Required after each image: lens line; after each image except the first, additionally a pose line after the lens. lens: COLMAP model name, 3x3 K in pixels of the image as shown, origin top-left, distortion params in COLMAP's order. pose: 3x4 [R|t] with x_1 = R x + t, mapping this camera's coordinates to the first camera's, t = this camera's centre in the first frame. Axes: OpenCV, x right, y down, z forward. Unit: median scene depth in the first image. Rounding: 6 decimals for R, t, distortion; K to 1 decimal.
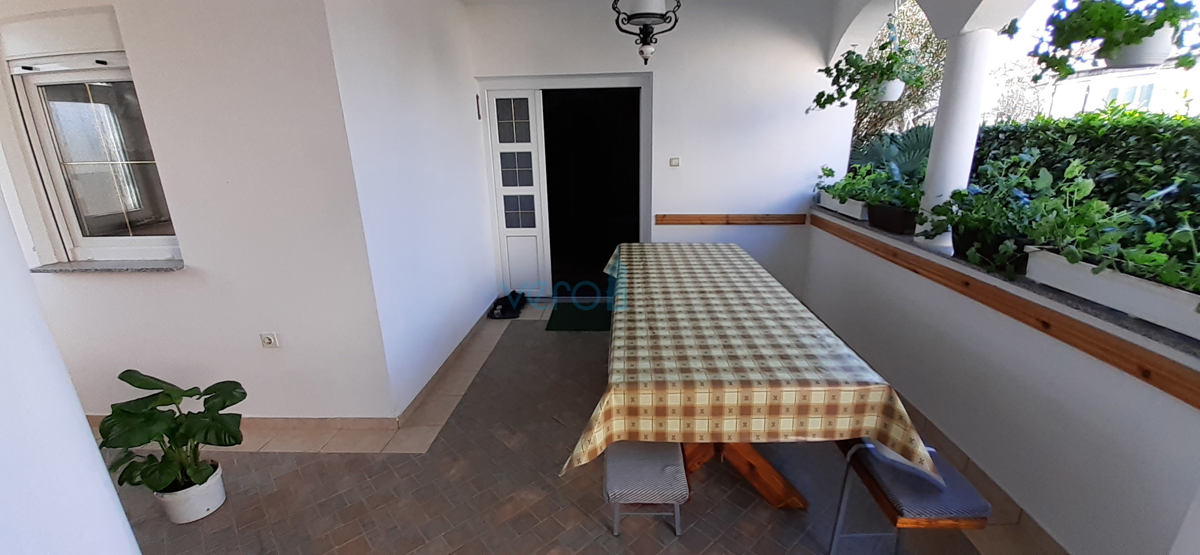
lens RADIAL K [[474.0, 0, 614.6], [0, 474.0, 272.2], [0, 0, 1]] dist [-0.024929, -0.000400]
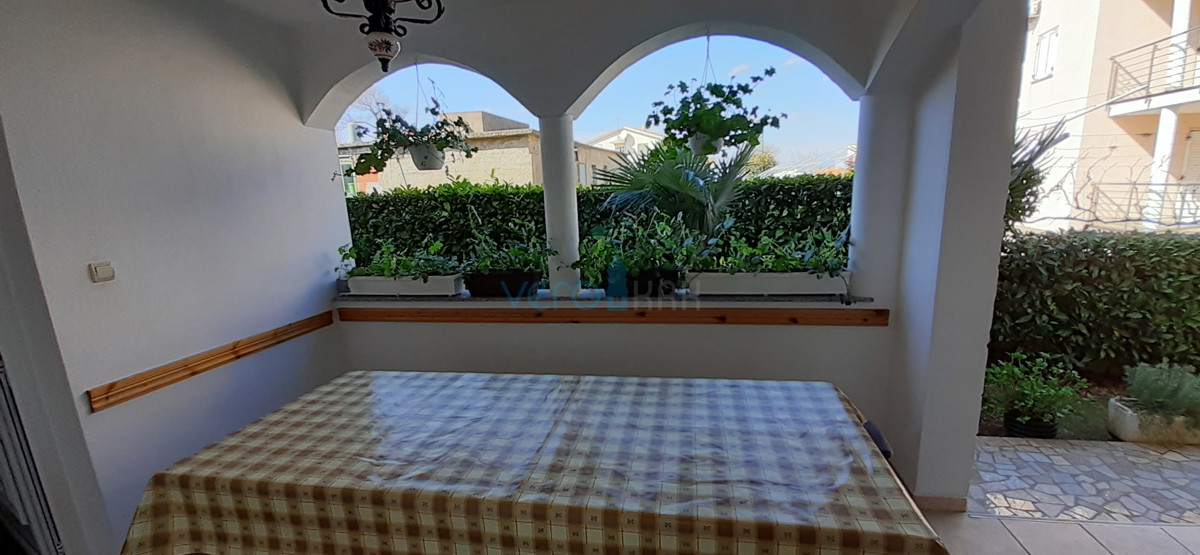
lens RADIAL K [[474.0, 0, 614.6], [0, 474.0, 272.2], [0, 0, 1]] dist [-0.024929, -0.000400]
pose [[0.143358, -0.153685, 0.977665, -0.248127], [0.303505, 0.947096, 0.104376, -0.124913], [-0.941984, 0.281763, 0.182418, 0.433867]]
